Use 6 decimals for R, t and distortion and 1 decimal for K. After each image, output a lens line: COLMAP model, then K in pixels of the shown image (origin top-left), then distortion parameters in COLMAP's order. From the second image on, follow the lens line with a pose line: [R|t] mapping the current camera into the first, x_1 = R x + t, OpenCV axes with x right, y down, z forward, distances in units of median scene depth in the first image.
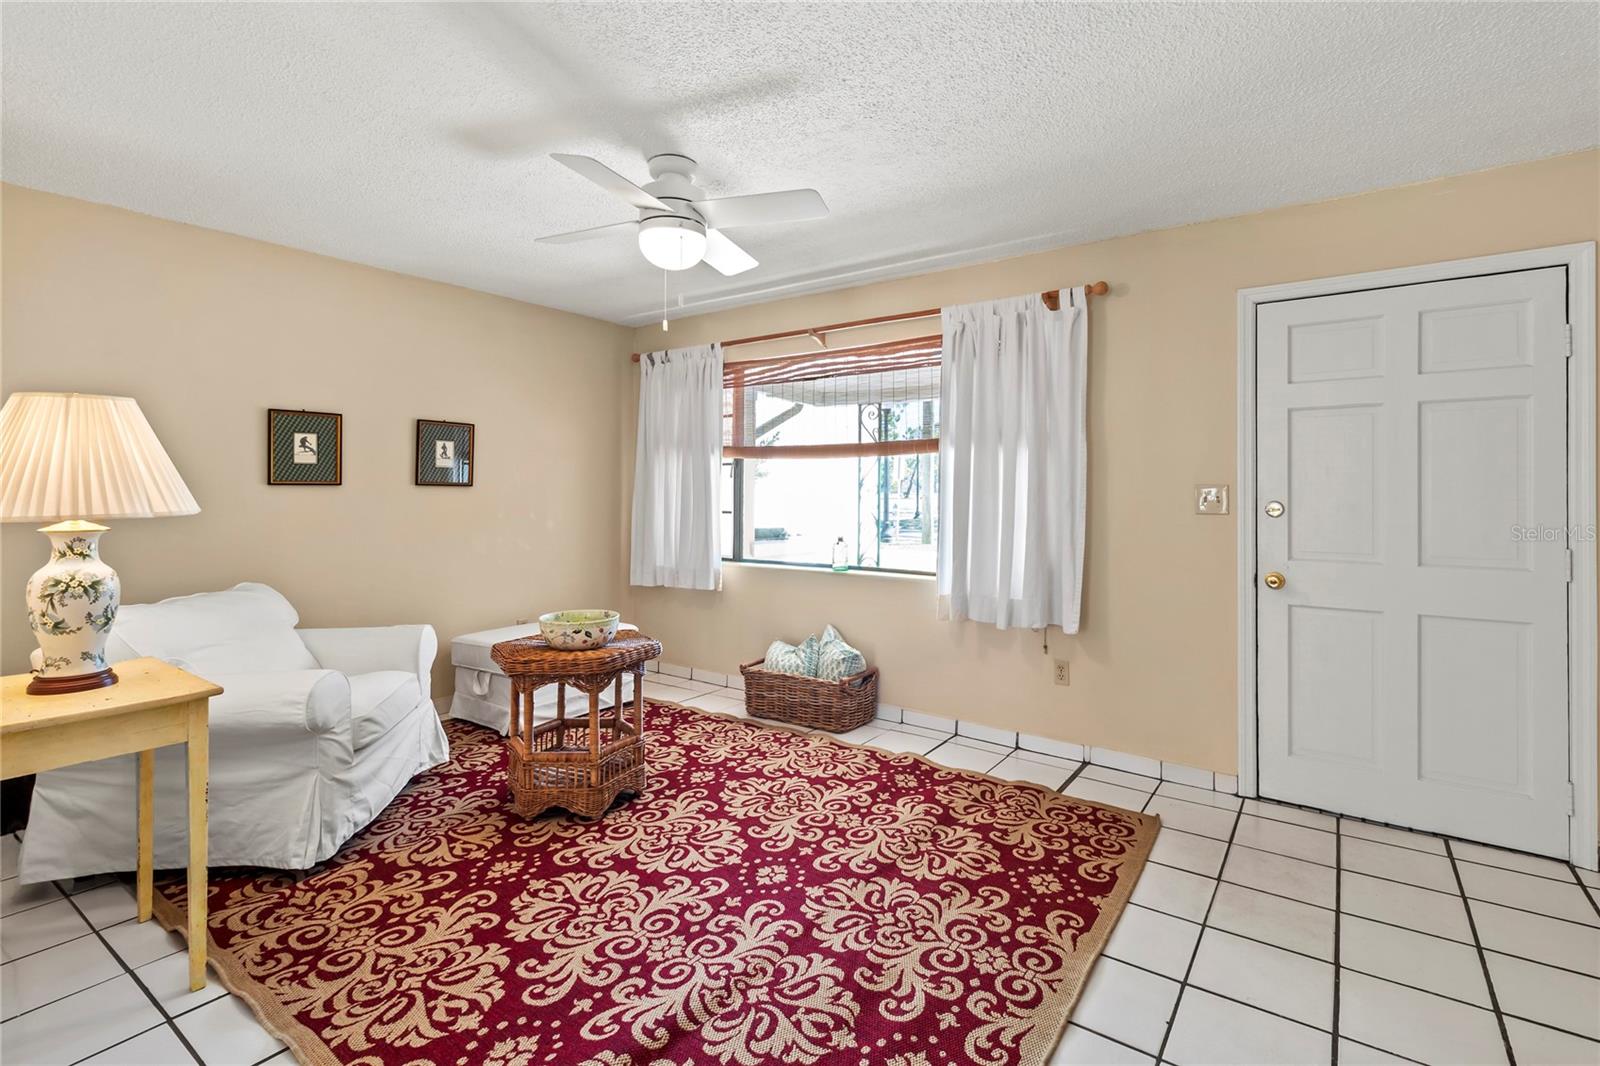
lens RADIAL K [[756.8, 0, 816.1], [0, 756.8, 494.6], [0, 0, 1]] dist [0.000577, 0.000118]
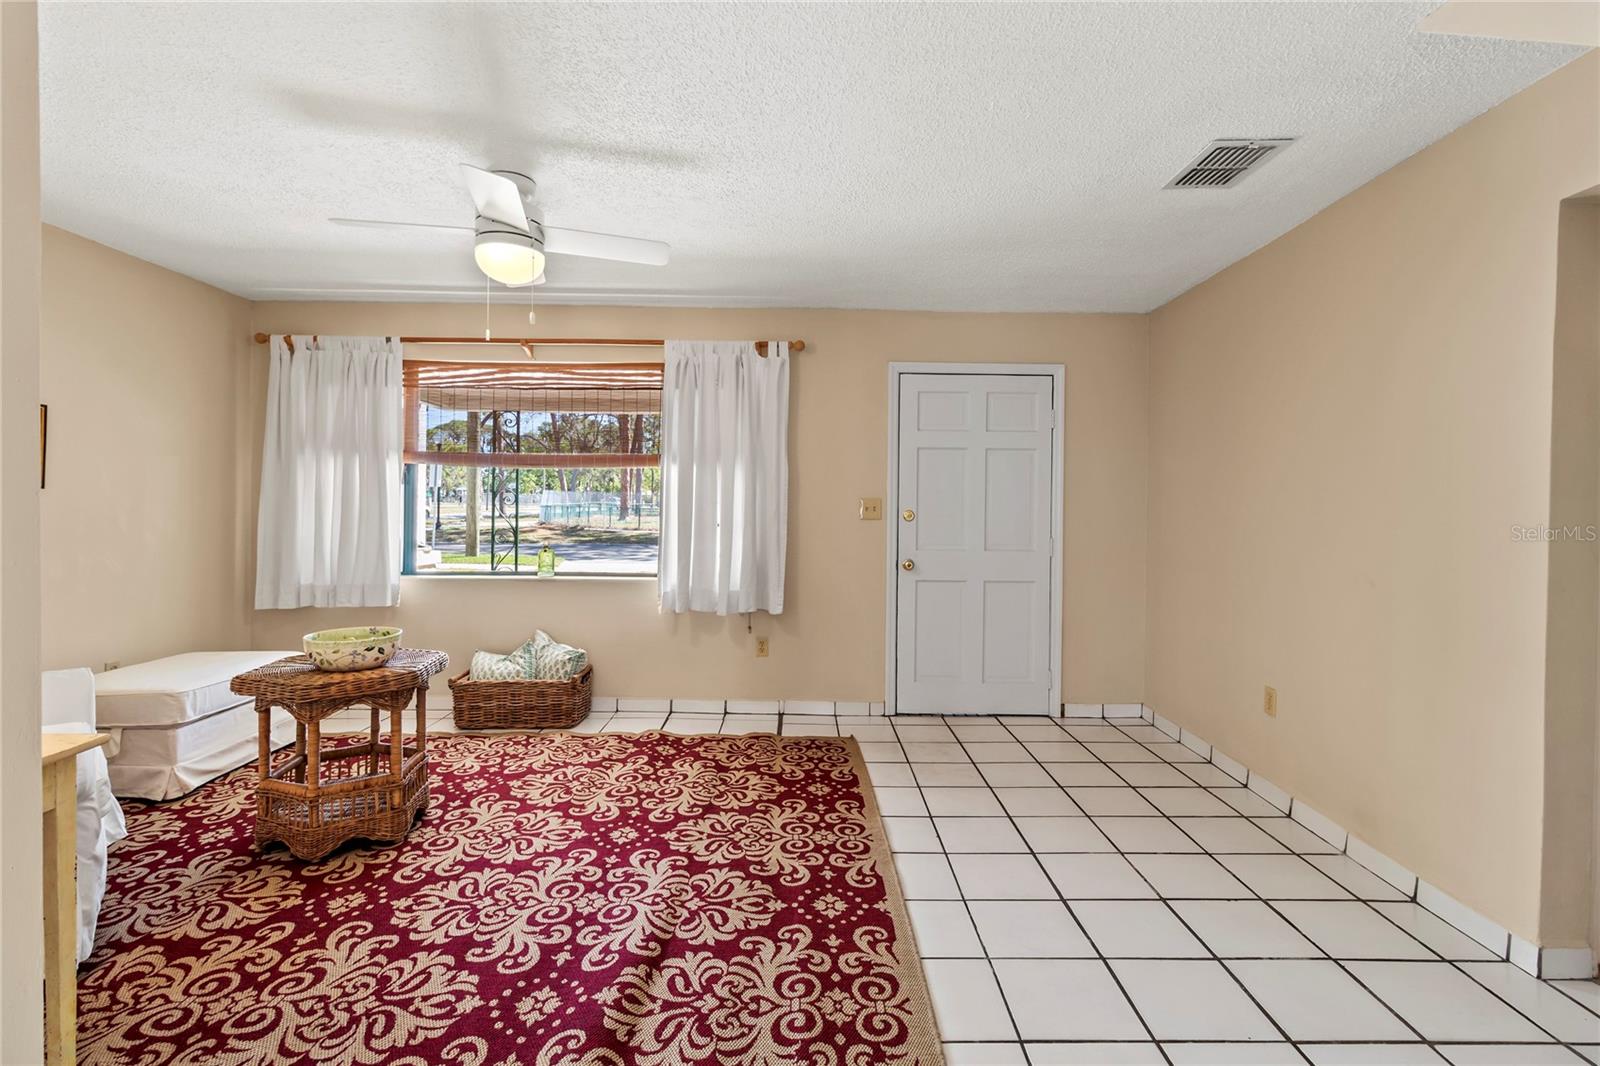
lens RADIAL K [[750.6, 0, 823.2], [0, 750.6, 520.2], [0, 0, 1]] dist [0.000324, 0.000130]
pose [[0.803350, -0.006066, 0.595476, -0.422674], [-0.006578, 0.999797, 0.019059, 0.001301], [-0.595470, -0.019228, 0.803147, -0.072915]]
